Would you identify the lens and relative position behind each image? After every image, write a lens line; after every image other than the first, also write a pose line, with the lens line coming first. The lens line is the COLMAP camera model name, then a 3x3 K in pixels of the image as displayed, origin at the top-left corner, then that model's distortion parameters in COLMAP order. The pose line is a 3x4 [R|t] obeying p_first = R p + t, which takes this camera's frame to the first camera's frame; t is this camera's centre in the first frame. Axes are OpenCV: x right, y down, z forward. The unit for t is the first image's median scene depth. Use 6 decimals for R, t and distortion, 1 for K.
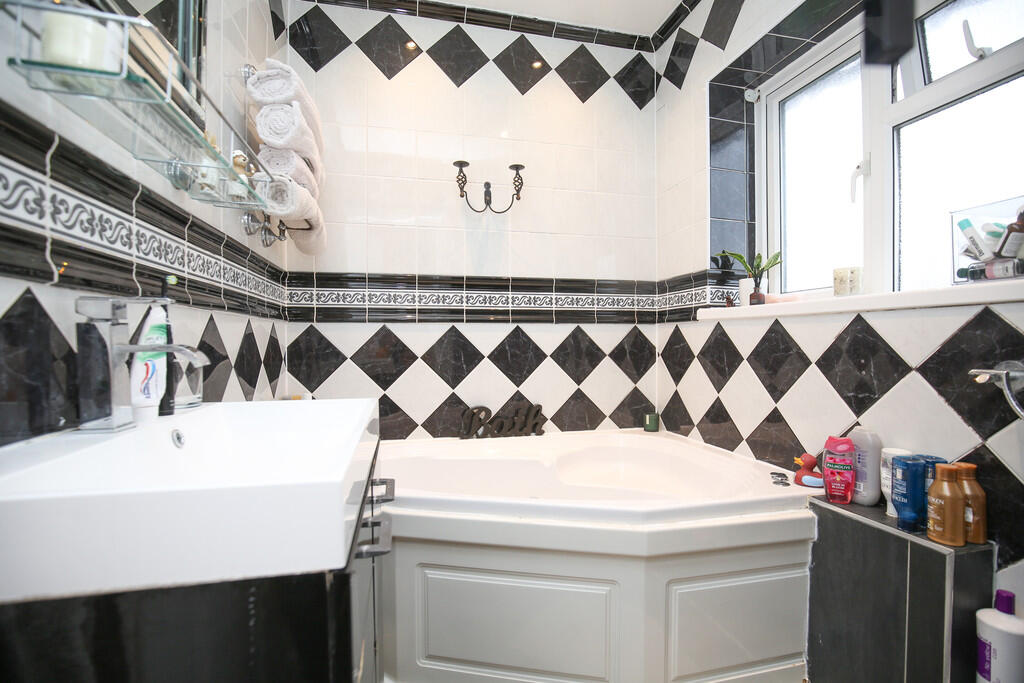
lens RADIAL K [[471.8, 0, 512.6], [0, 471.8, 340.0], [0, 0, 1]] dist [-0.012578, -0.000738]
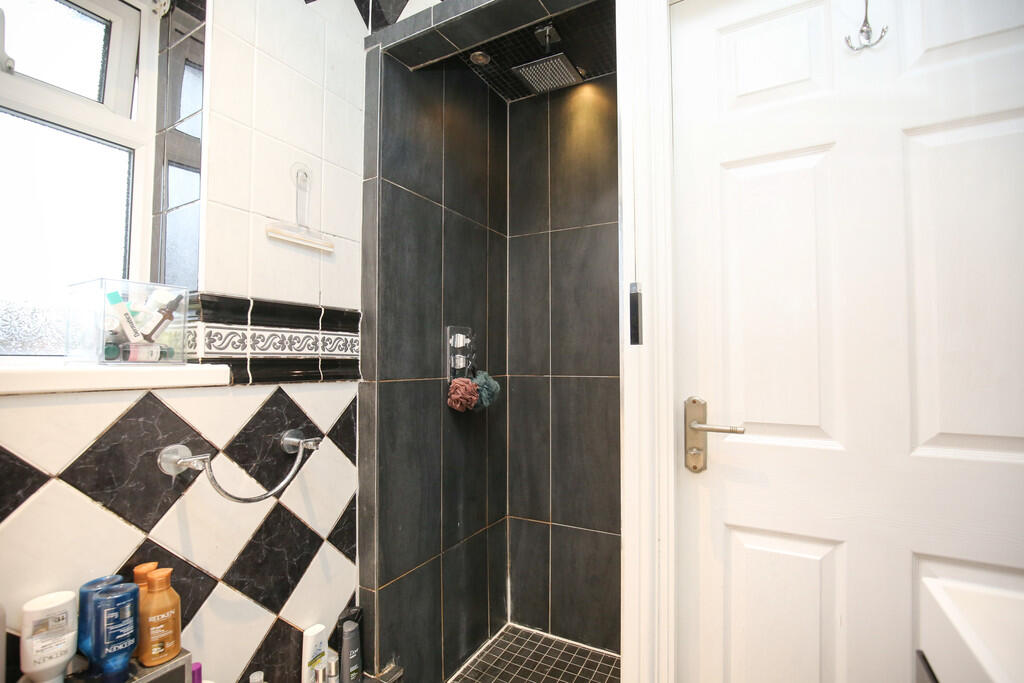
lens RADIAL K [[471.8, 0, 513.5], [0, 471.8, 344.3], [0, 0, 1]] dist [-0.012578, -0.000738]
pose [[-0.740721, 0.029230, 0.671176, -0.176540], [0.000384, 0.999071, -0.043085, -0.122004], [-0.671813, -0.031656, -0.740044, 1.161392]]
